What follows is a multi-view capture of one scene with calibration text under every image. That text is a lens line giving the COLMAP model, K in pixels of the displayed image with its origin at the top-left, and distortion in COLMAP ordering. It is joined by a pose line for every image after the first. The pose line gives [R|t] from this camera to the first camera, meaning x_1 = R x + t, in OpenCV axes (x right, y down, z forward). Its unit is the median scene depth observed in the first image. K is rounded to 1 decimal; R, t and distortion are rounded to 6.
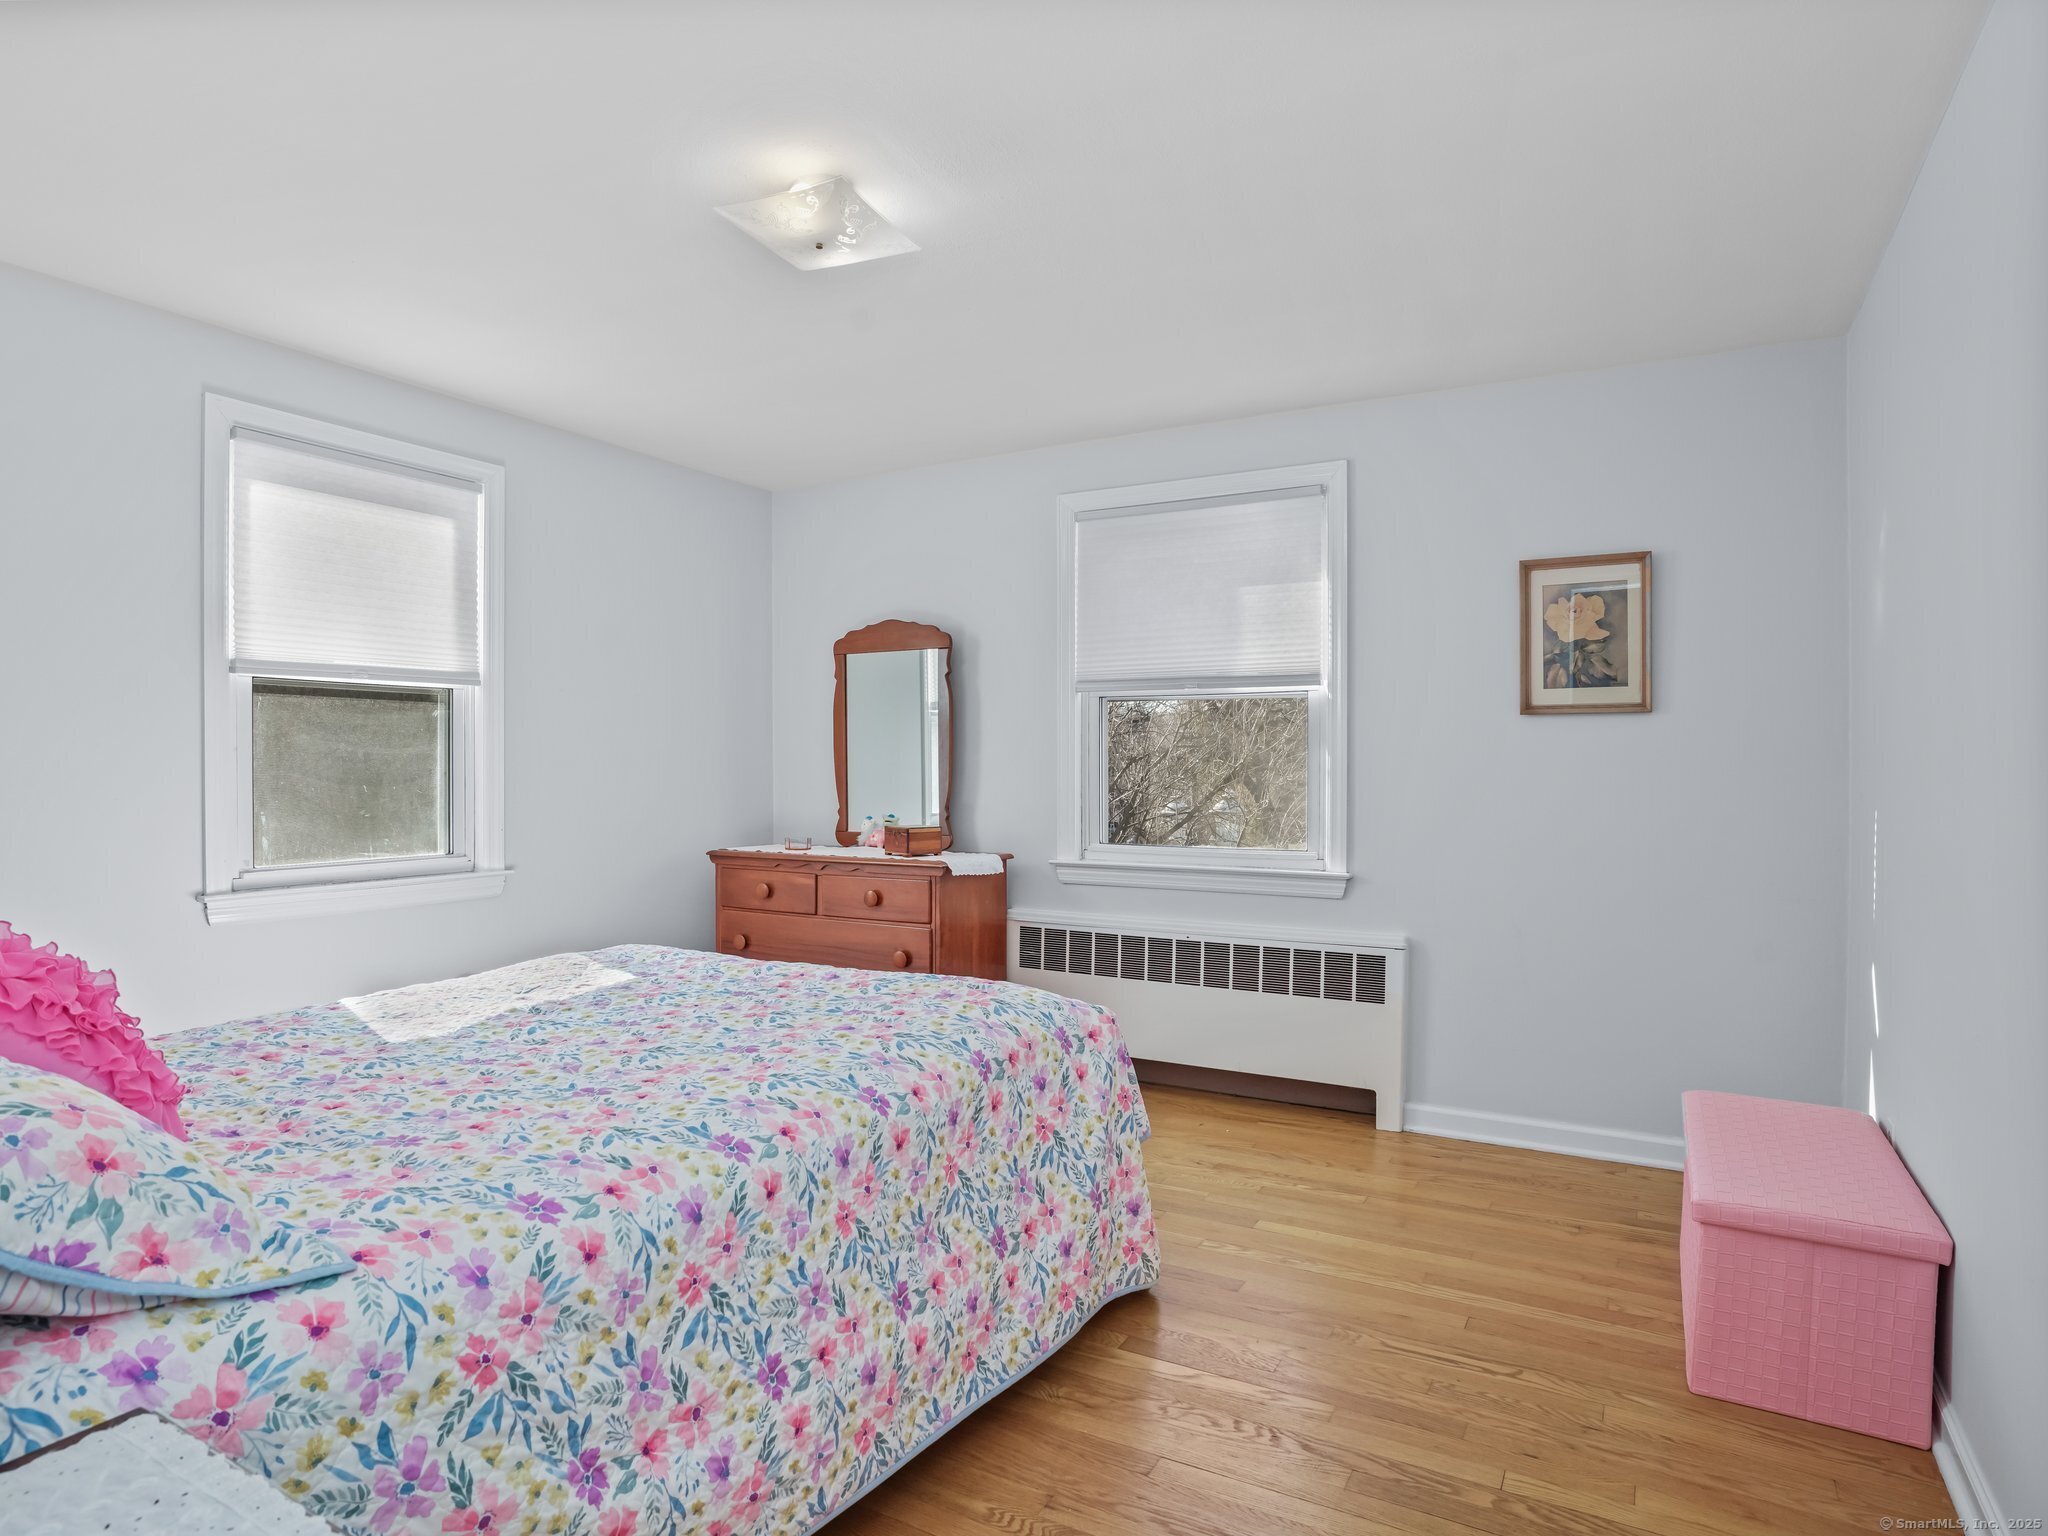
lens RADIAL K [[1166.3, 0, 1017.6], [0, 1166.3, 777.8], [0, 0, 1]] dist [-0.091599, 0.057629]
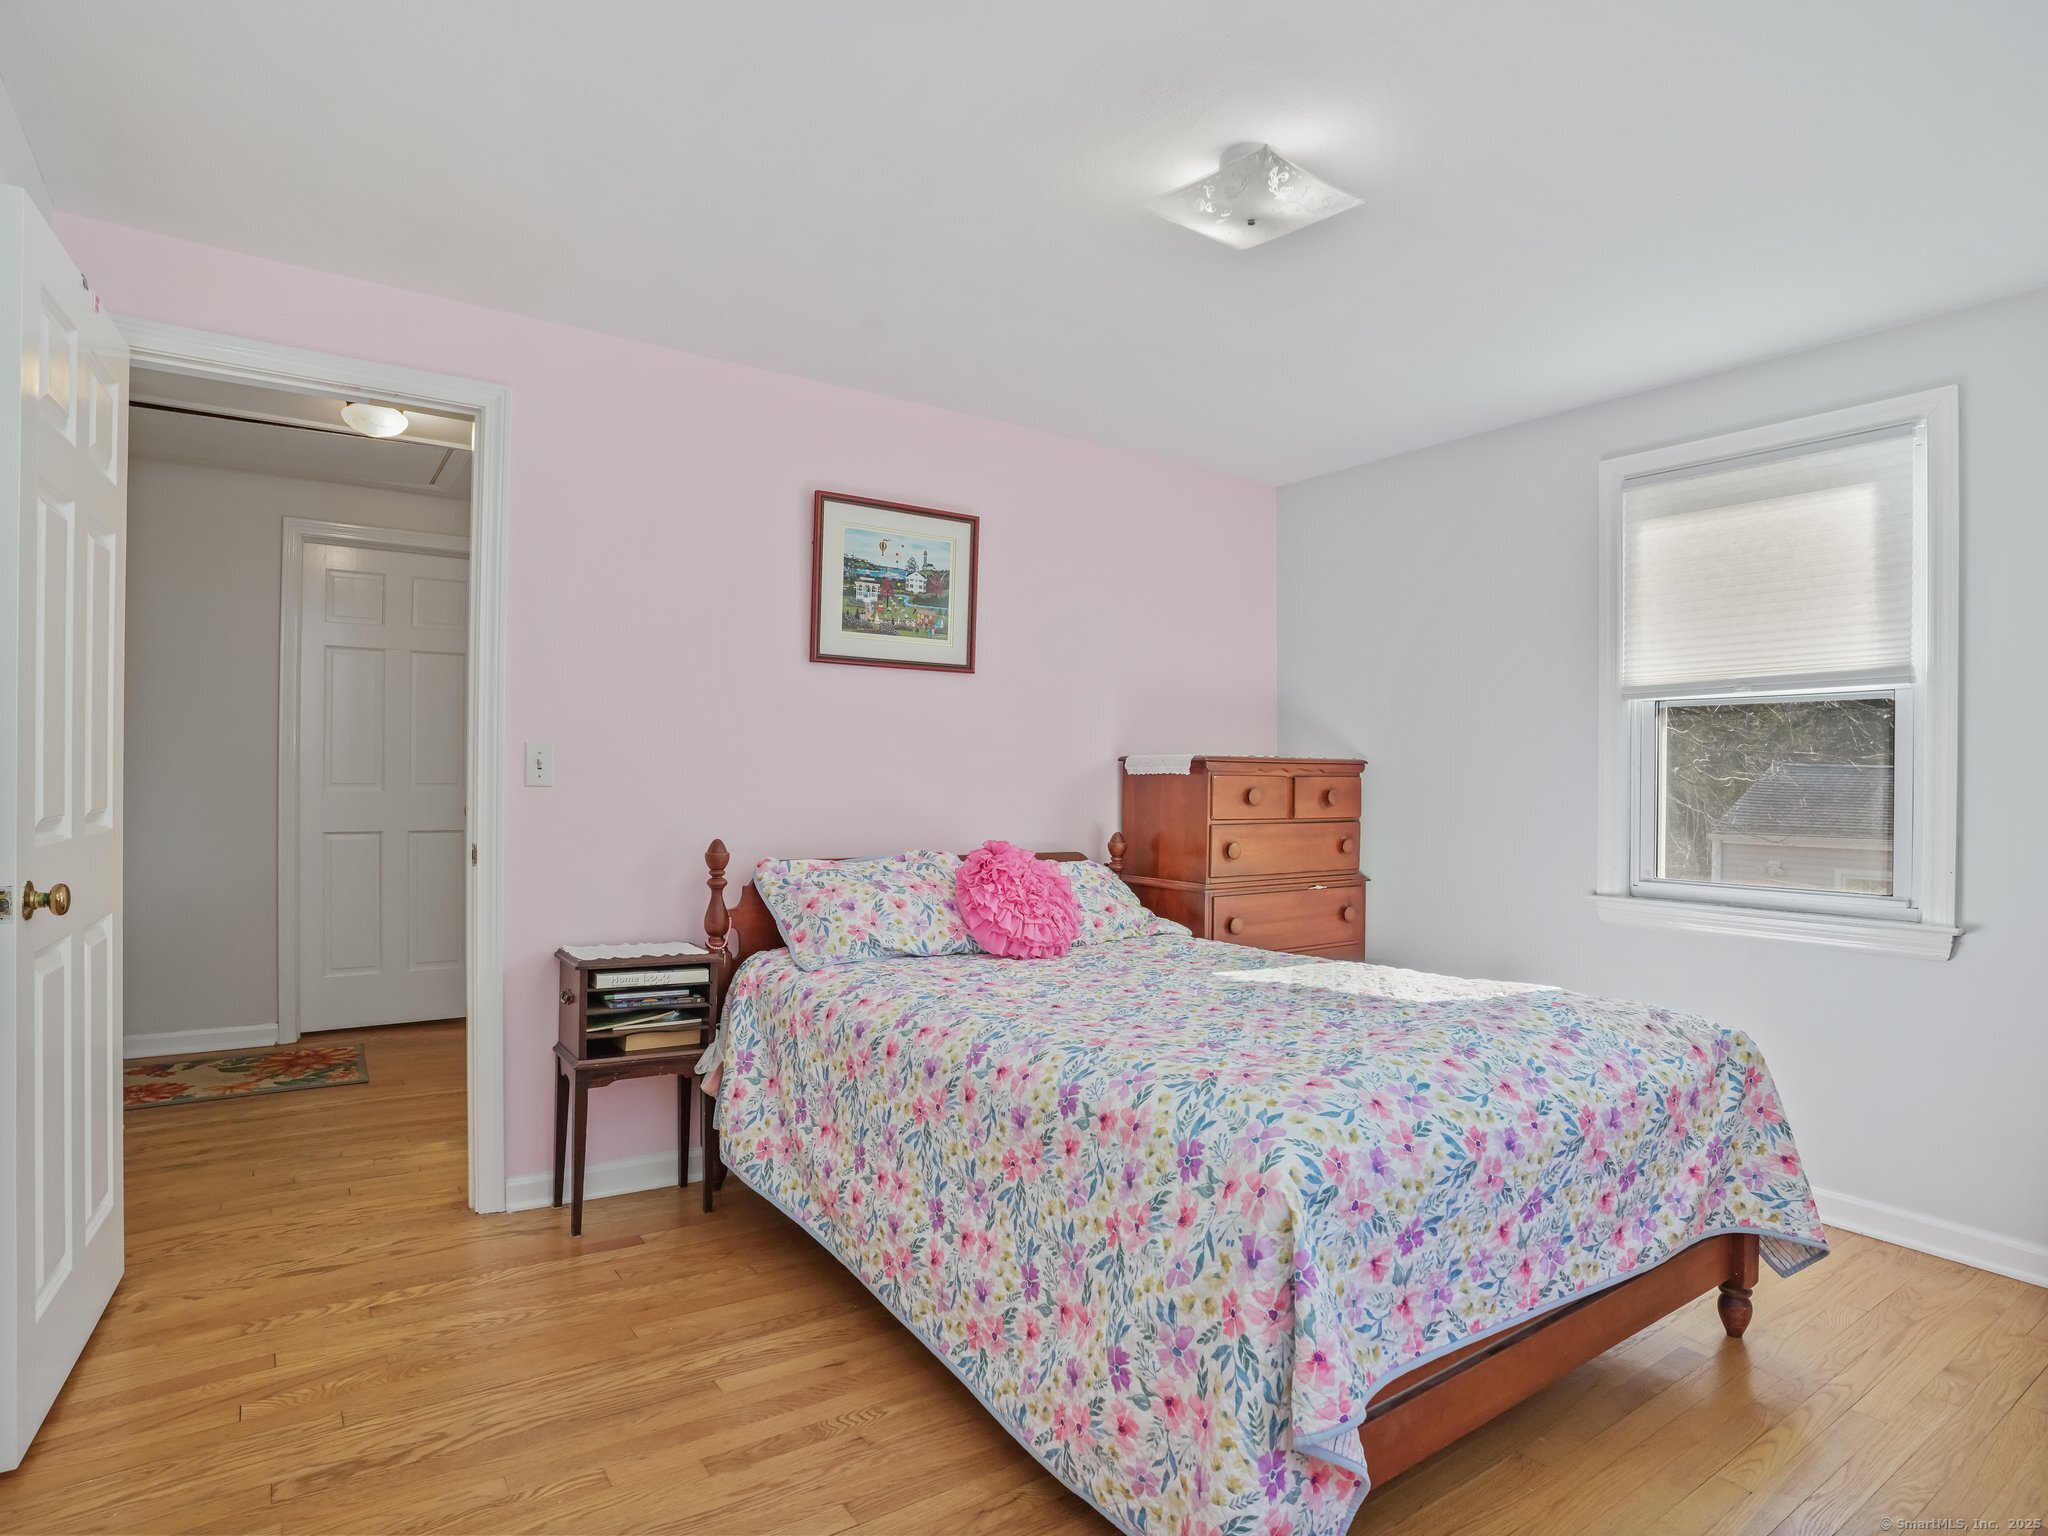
lens RADIAL K [[1166.3, 0, 1017.6], [0, 1166.3, 777.8], [0, 0, 1]] dist [-0.091599, 0.057629]
pose [[-0.426152, -0.003604, -0.904644, 0.561372], [-0.020046, 0.999784, 0.005460, -0.011189], [0.904429, 0.020462, -0.426132, 0.924298]]
